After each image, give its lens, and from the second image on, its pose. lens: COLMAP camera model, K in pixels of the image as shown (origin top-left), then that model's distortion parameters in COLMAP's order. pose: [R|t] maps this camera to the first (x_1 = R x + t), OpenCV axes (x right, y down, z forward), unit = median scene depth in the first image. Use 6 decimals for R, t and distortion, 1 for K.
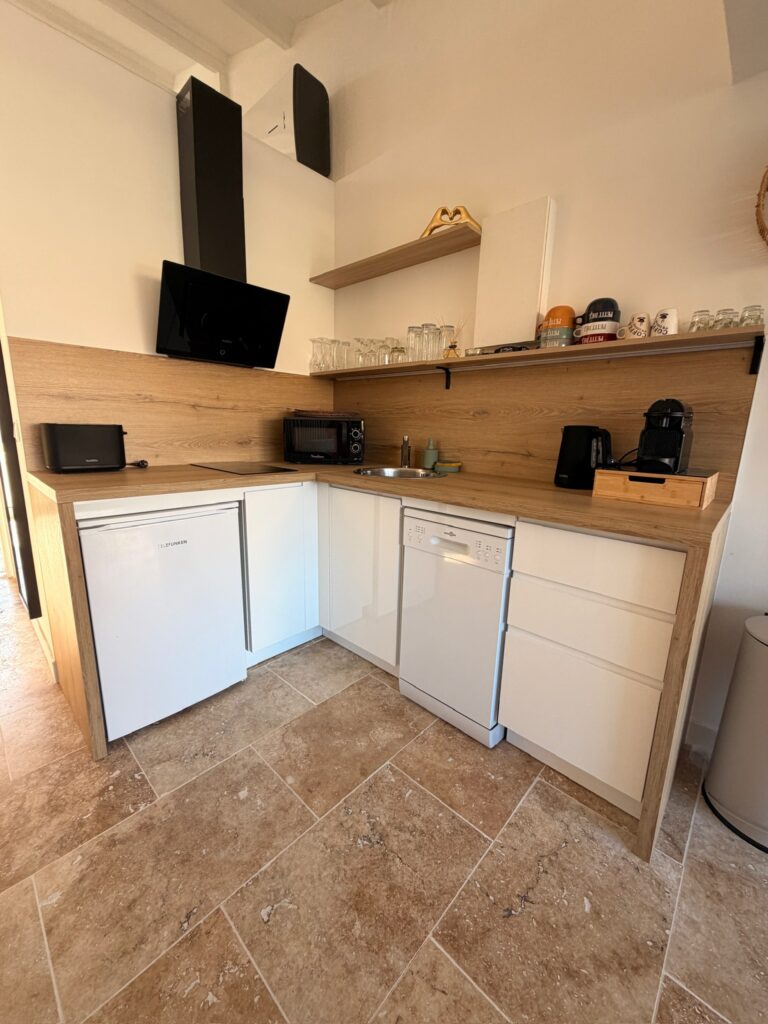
lens RADIAL K [[408.1, 0, 383.4], [0, 408.1, 510.5], [0, 0, 1]] dist [0.000024, 0.000324]
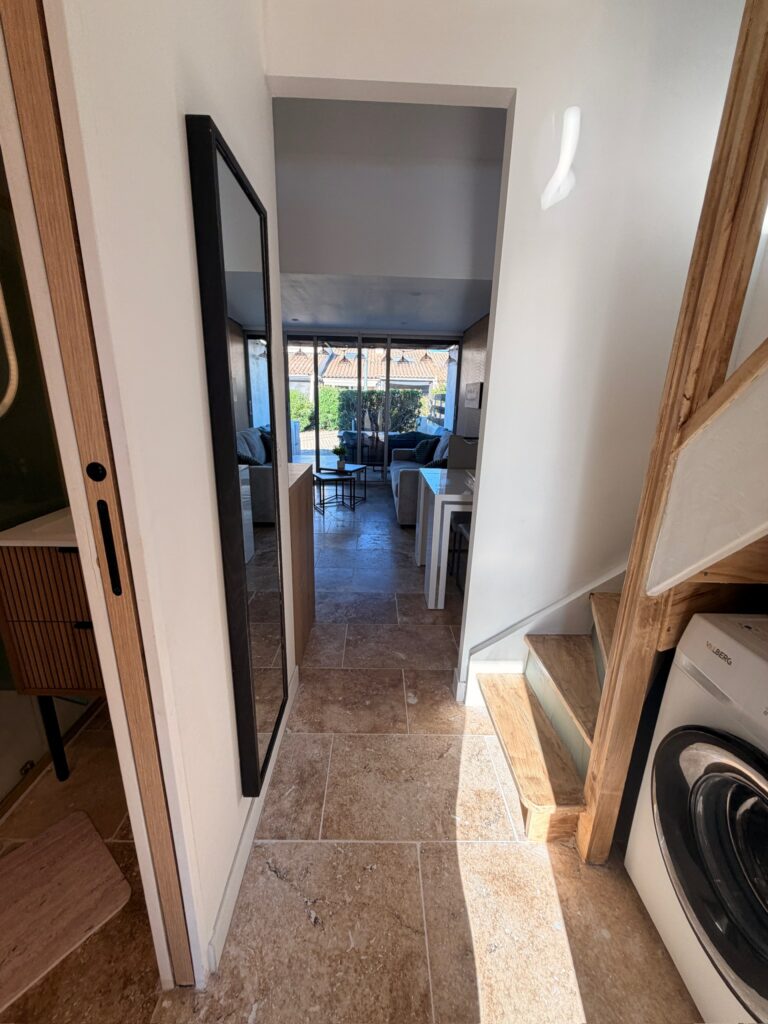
lens RADIAL K [[408.1, 0, 383.4], [0, 408.1, 510.5], [0, 0, 1]] dist [0.000024, 0.000324]
pose [[-0.697726, -0.236793, 0.676097, -2.138770], [0.102004, 0.901332, 0.420946, -0.554170], [-0.709065, 0.362669, -0.604729, 1.804012]]
